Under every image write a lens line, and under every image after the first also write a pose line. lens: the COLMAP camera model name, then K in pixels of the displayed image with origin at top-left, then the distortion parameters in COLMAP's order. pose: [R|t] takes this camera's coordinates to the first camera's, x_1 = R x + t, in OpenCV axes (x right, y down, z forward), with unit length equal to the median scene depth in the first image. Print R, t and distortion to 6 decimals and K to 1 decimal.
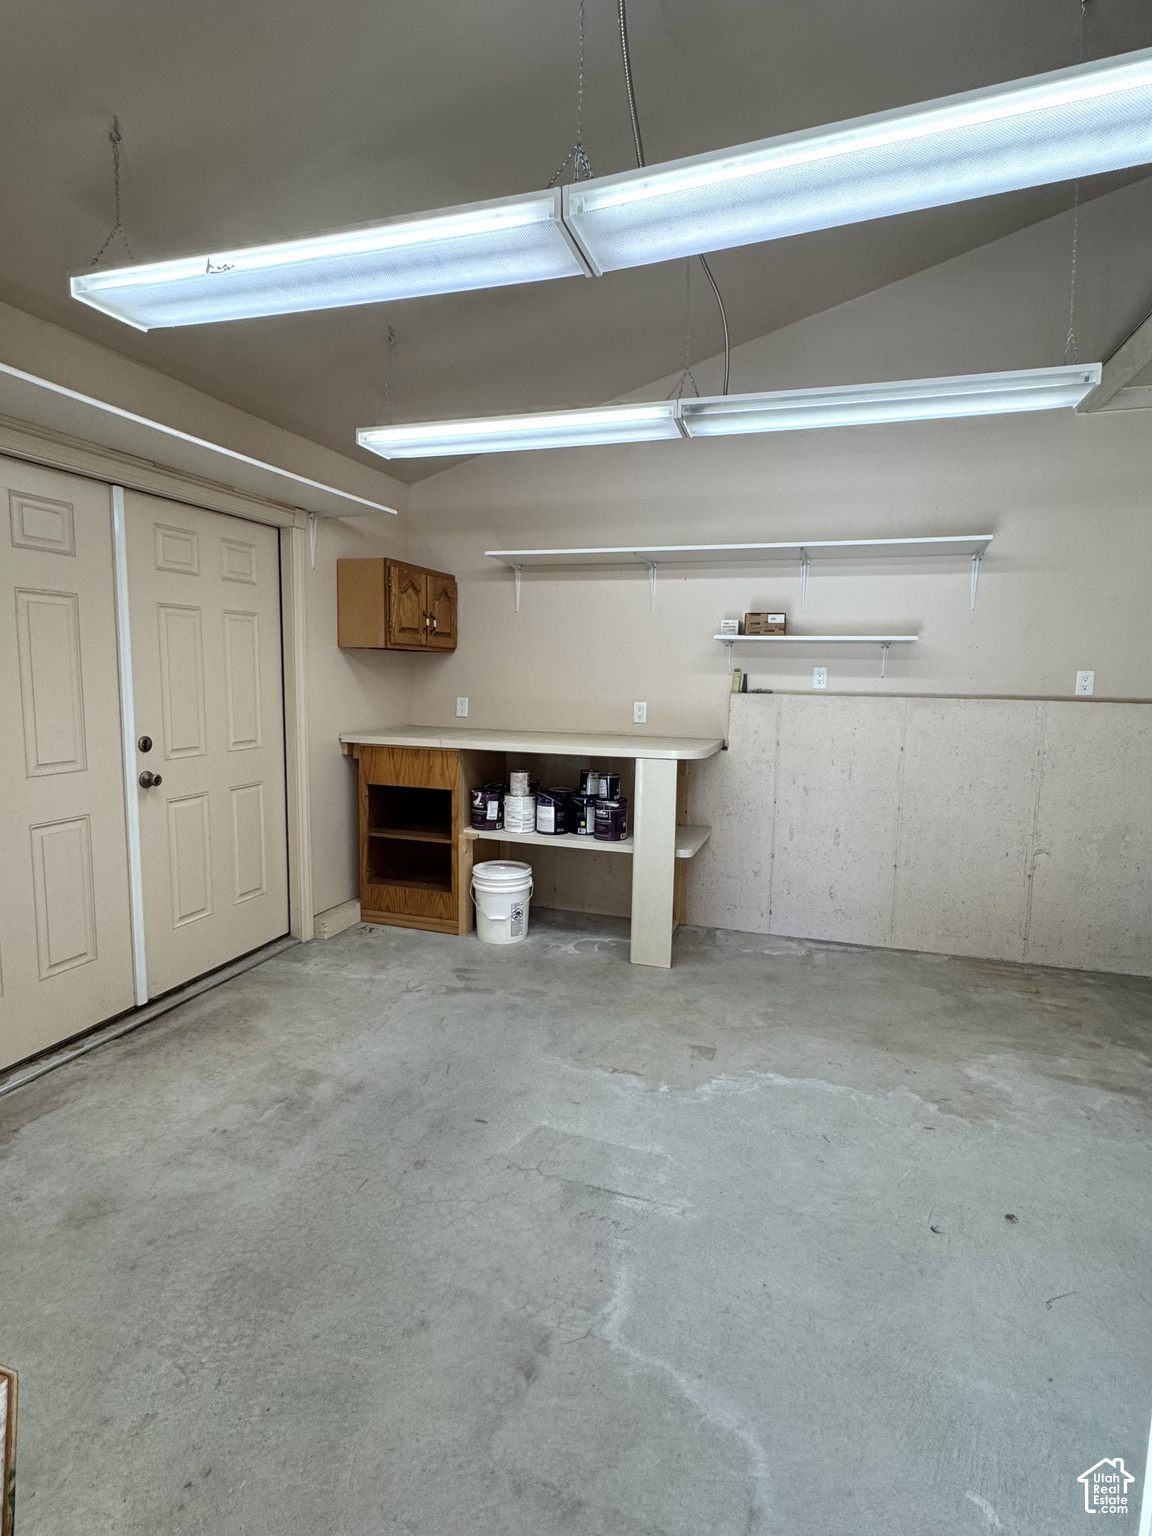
lens RADIAL K [[782.8, 0, 576.0], [0, 782.8, 768.0], [0, 0, 1]] dist [-0.000880, -0.000053]
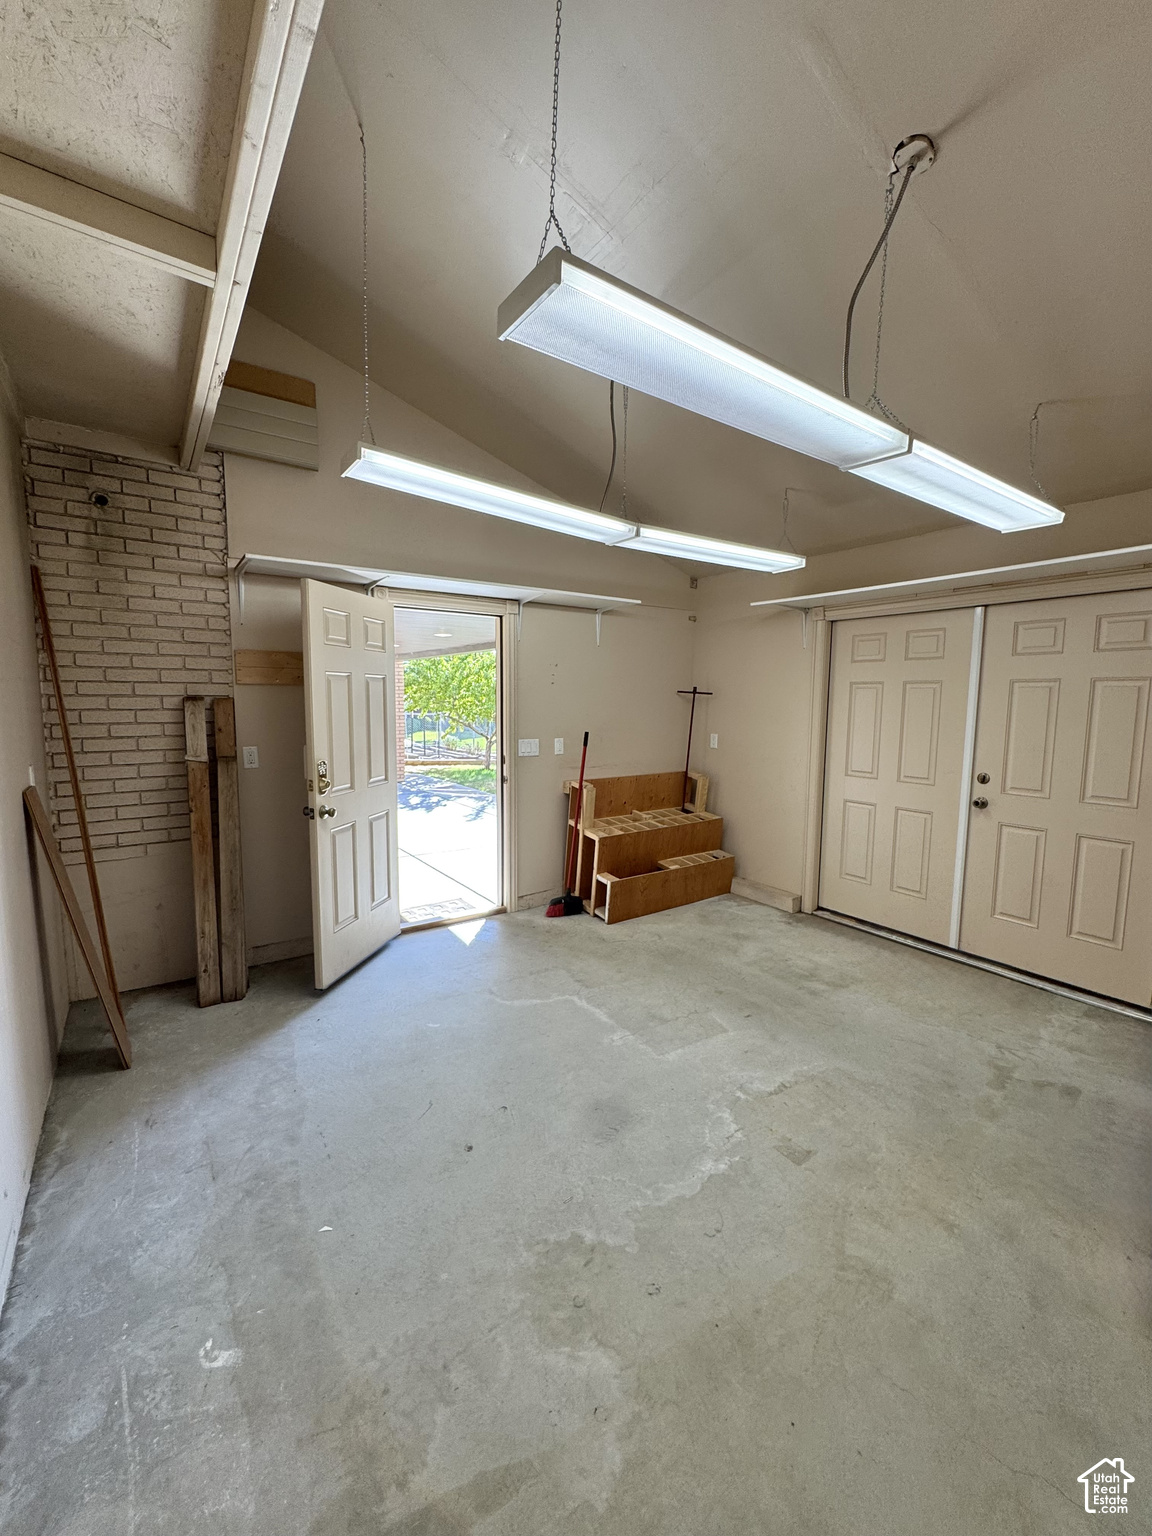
lens RADIAL K [[616.5, 0, 576.0], [0, 616.5, 768.0], [0, 0, 1]] dist [0.000103, 0.000014]
pose [[-0.607077, 0.065864, -0.791909, 0.906791], [-0.117340, 0.978204, 0.171311, -0.175469], [0.785932, 0.196922, -0.586117, 1.204527]]
